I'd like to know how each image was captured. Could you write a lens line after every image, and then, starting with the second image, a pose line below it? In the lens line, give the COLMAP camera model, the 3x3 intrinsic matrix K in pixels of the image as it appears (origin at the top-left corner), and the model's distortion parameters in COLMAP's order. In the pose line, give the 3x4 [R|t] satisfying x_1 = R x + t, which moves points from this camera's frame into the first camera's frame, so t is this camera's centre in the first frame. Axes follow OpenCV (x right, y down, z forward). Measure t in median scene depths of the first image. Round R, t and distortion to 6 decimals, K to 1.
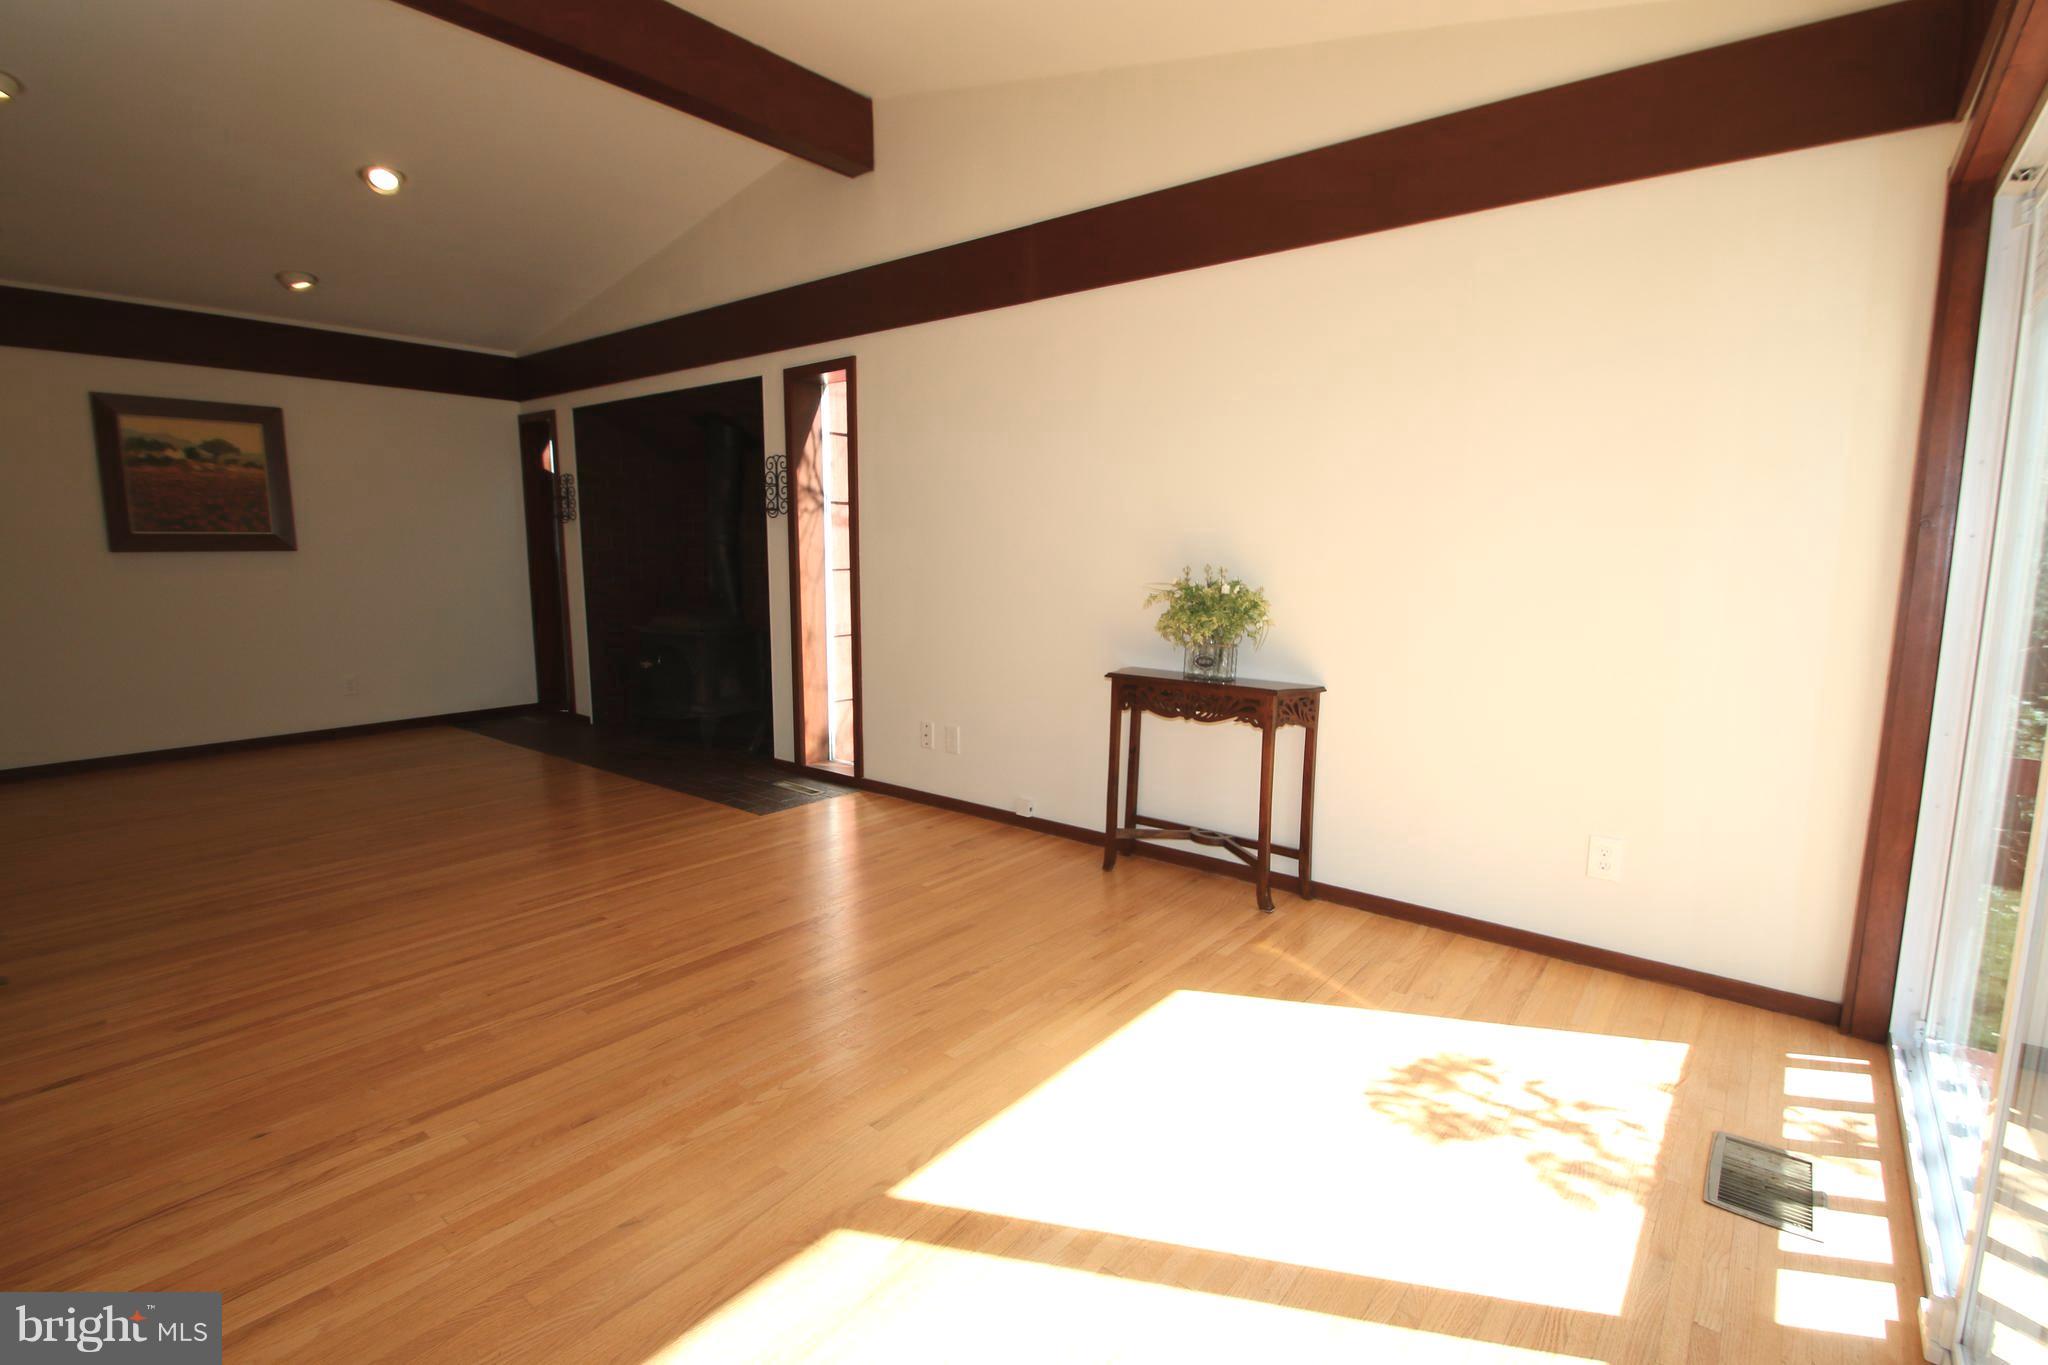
lens RADIAL K [[951.5, 0, 1038.1], [0, 951.5, 681.3], [0, 0, 1]] dist [-0.004630, -0.005537]
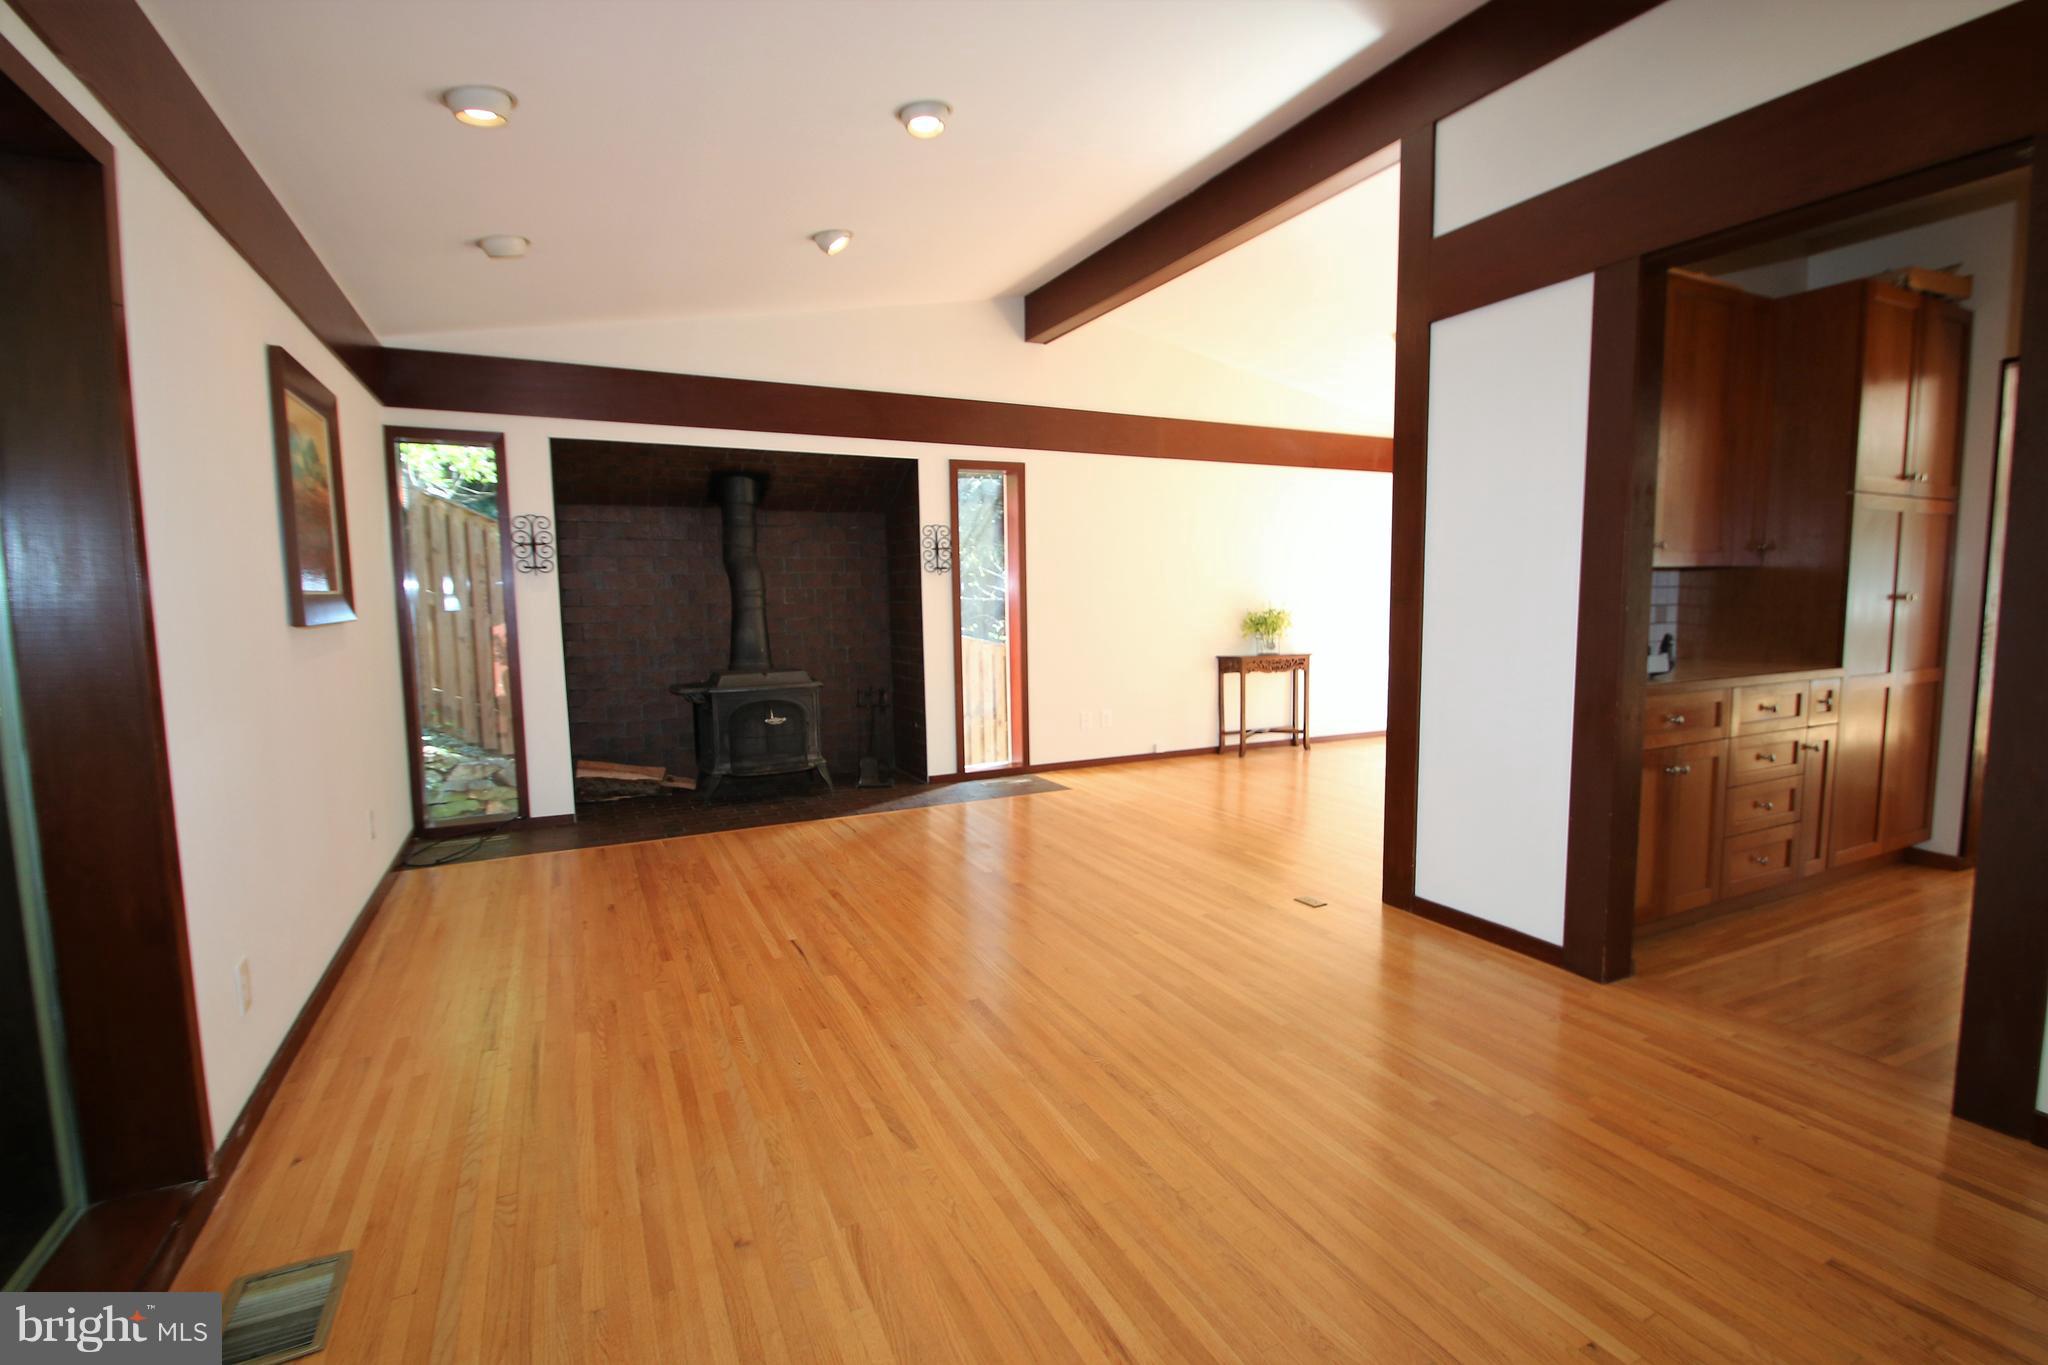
lens RADIAL K [[951.5, 0, 1042.4], [0, 951.5, 679.4], [0, 0, 1]] dist [-0.004630, -0.005537]
pose [[0.420103, -0.090504, 0.902952, -1.301631], [0.139139, 0.989673, 0.034461, -0.060915], [-0.896746, 0.111159, 0.428357, 0.356664]]
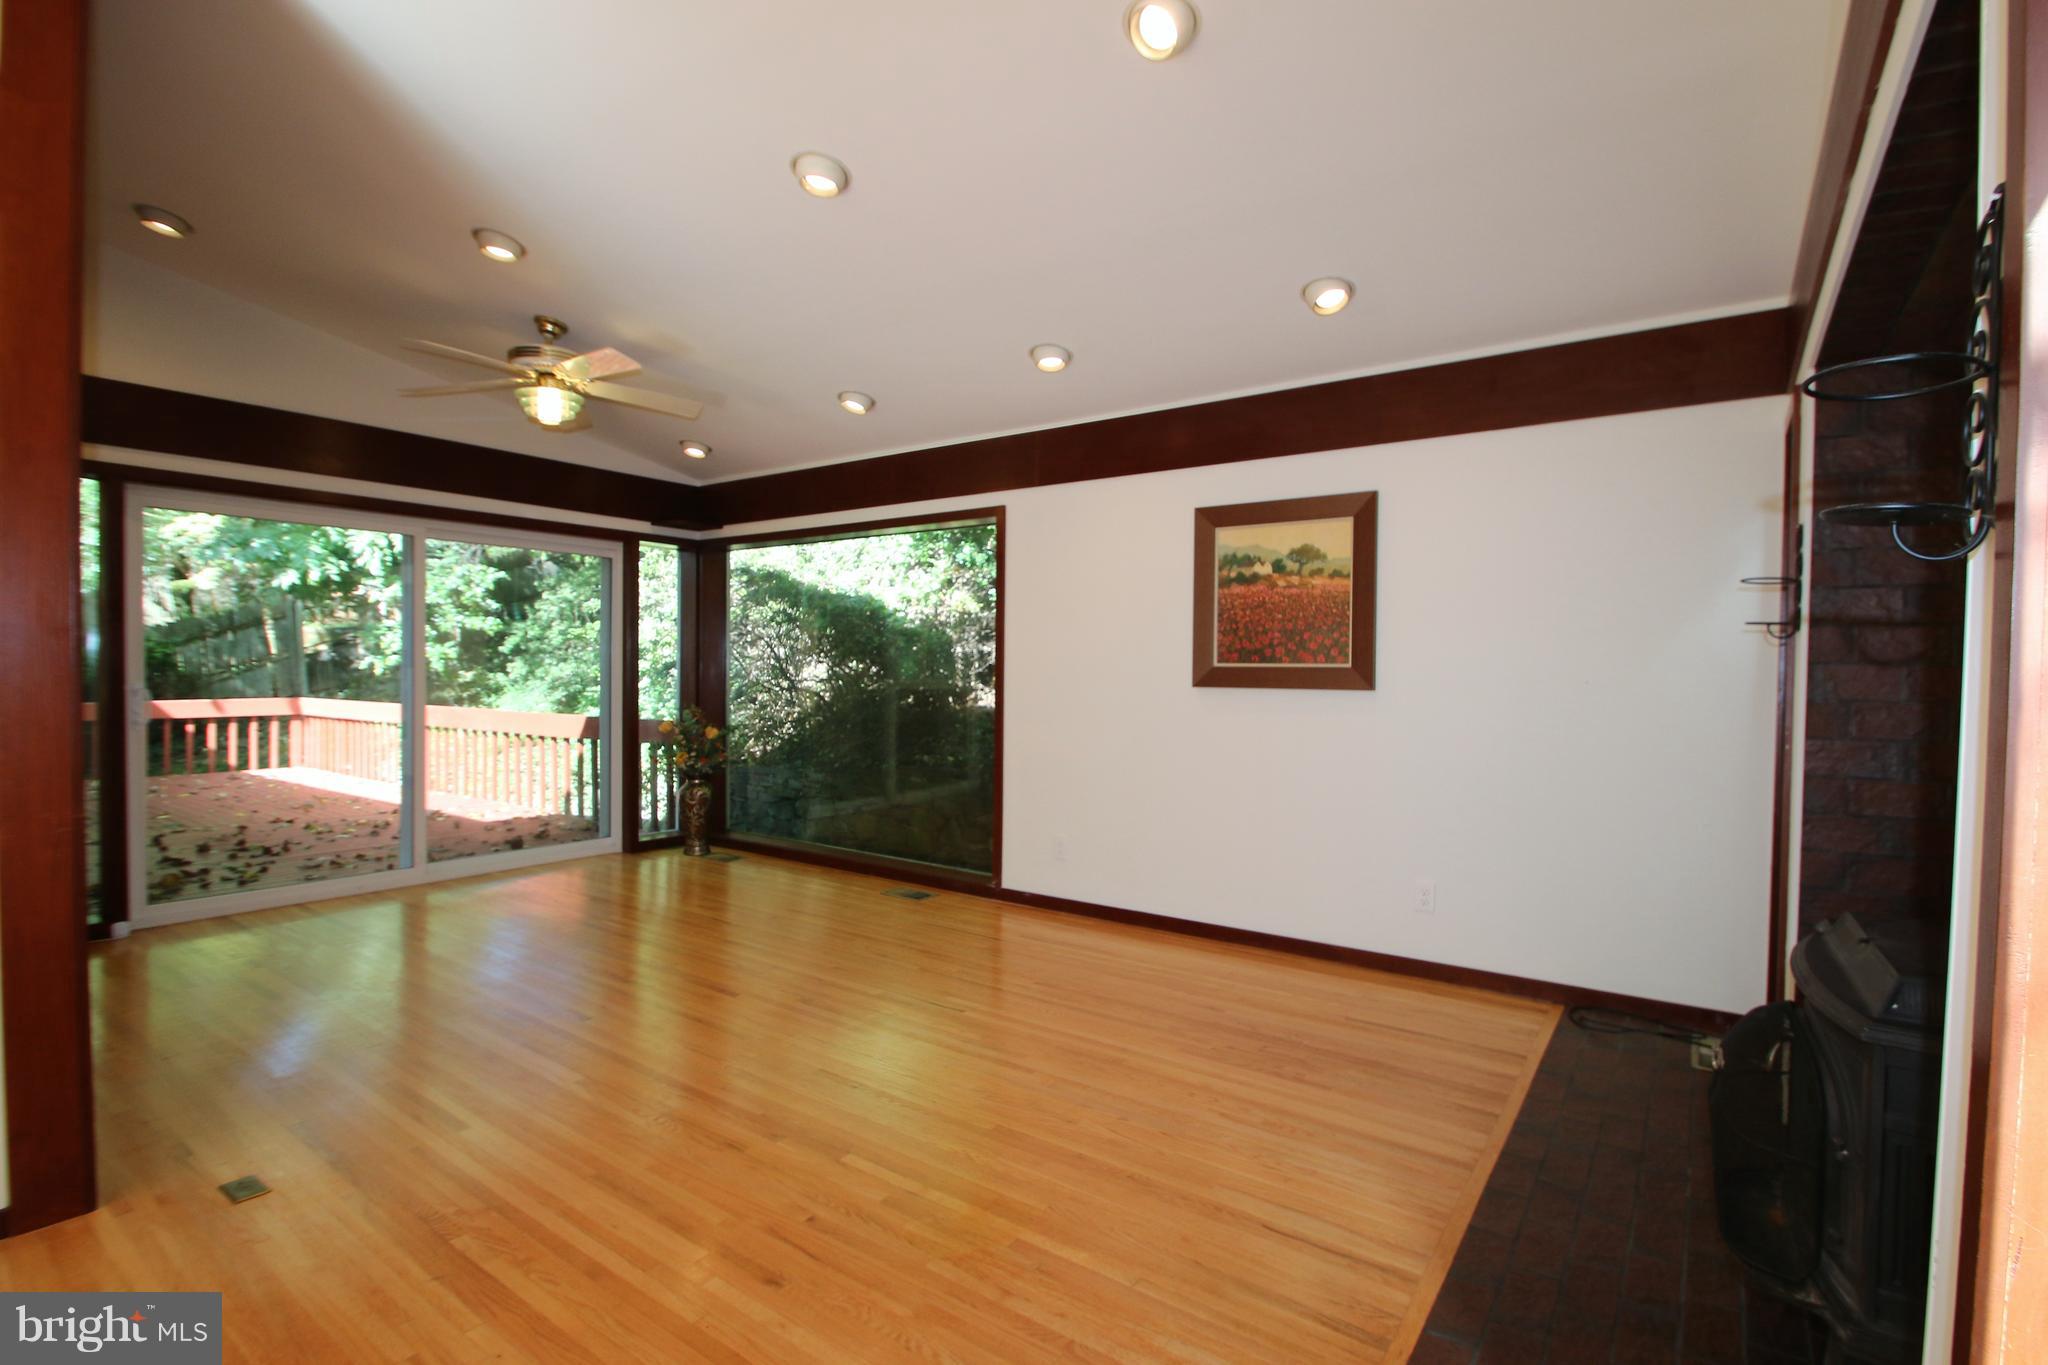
lens RADIAL K [[951.5, 0, 1065.3], [0, 951.5, 684.4], [0, 0, 1]] dist [-0.004630, -0.005537]
pose [[0.072253, 0.013420, -0.997296, -0.116118], [-0.150502, 0.988607, 0.002399, -0.122538], [0.985966, 0.149921, 0.073450, 0.807279]]
